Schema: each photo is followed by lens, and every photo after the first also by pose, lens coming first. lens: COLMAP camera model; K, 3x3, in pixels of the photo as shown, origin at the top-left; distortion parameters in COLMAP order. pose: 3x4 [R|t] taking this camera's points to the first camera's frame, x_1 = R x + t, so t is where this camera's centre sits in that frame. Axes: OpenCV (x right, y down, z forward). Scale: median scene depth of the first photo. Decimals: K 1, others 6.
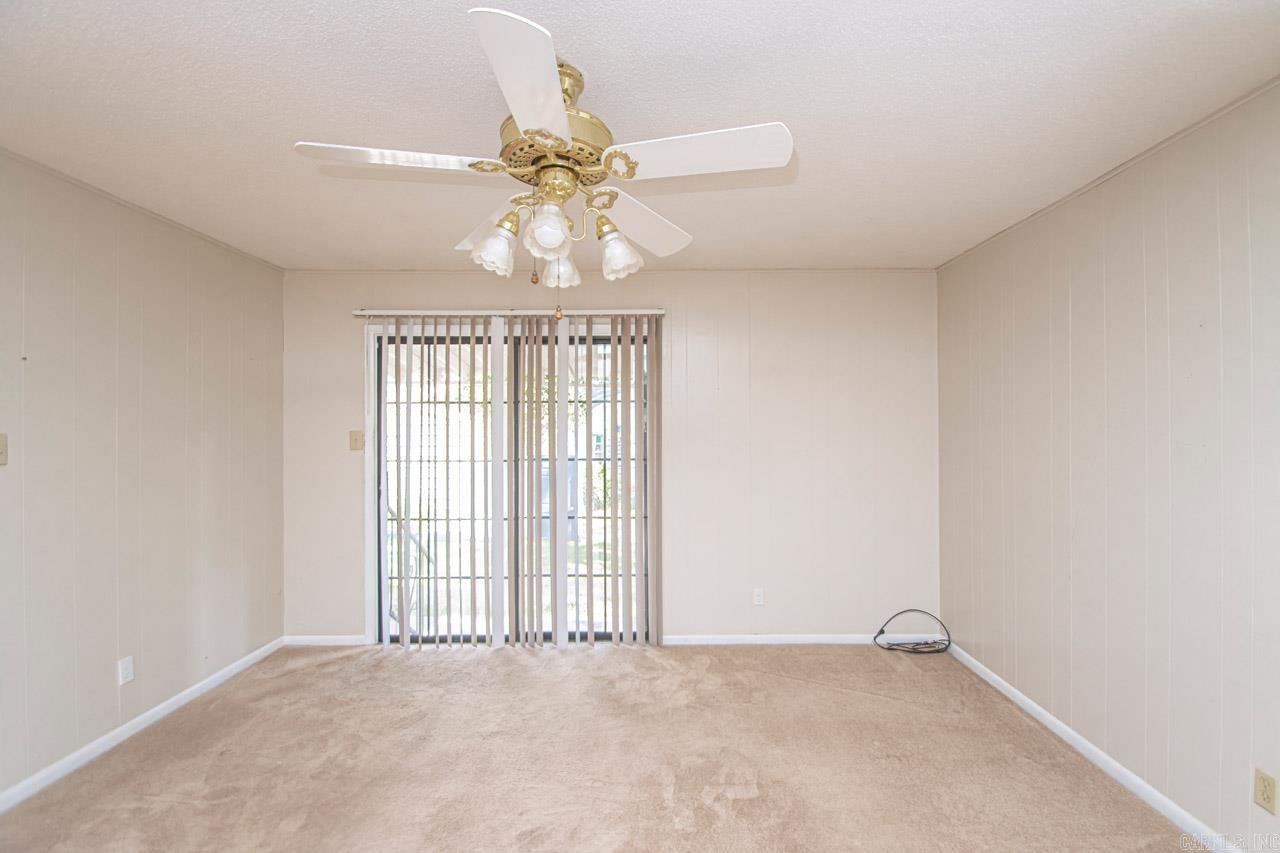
lens RADIAL K [[595.6, 0, 691.2], [0, 595.6, 408.8], [0, 0, 1]] dist [0.002767, 0.000491]
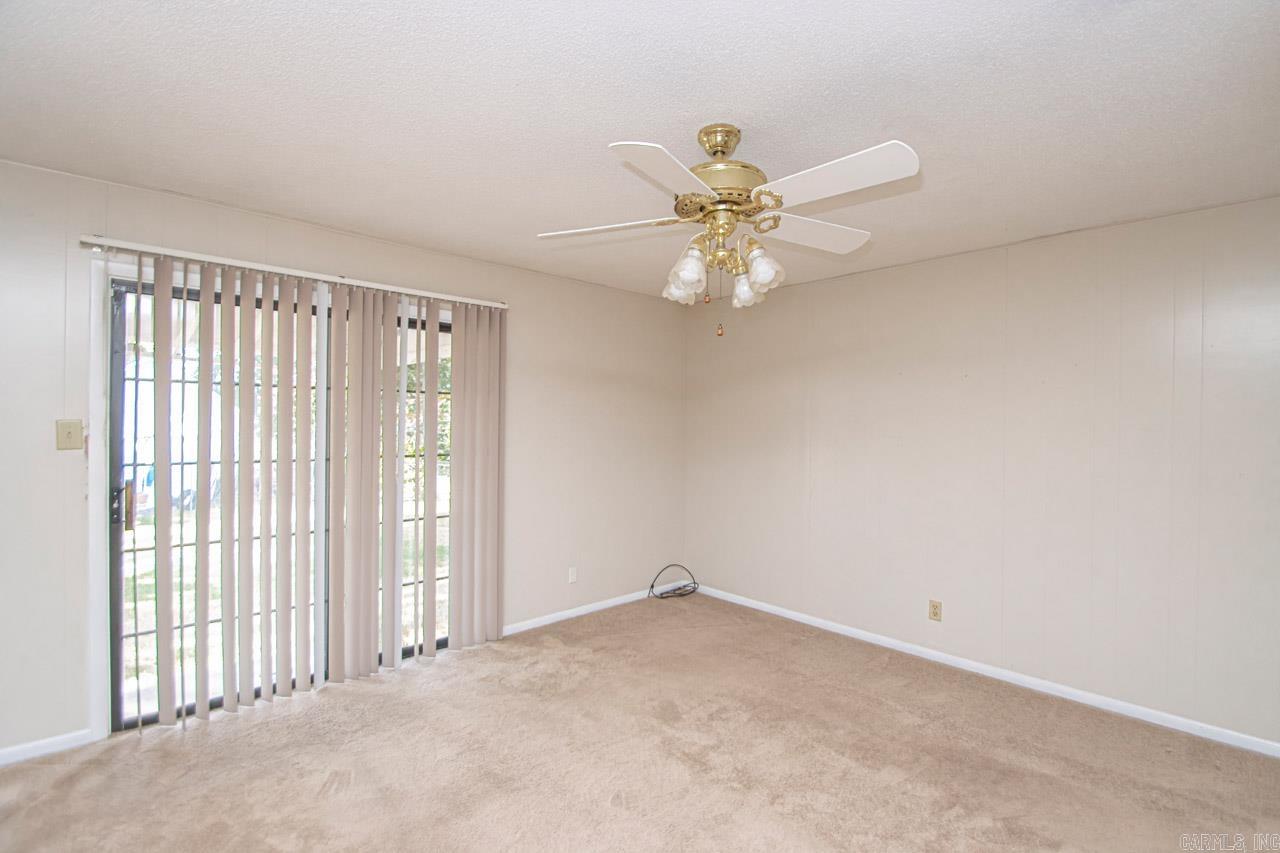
lens RADIAL K [[606.7, 0, 640.0], [0, 606.7, 426.5], [0, 0, 1]] dist [0.022683, -0.026252]
pose [[0.714725, 0.008207, 0.699357, -0.591854], [-0.048840, 0.998076, 0.038201, -0.013658], [-0.697698, -0.061460, 0.713751, 0.112241]]
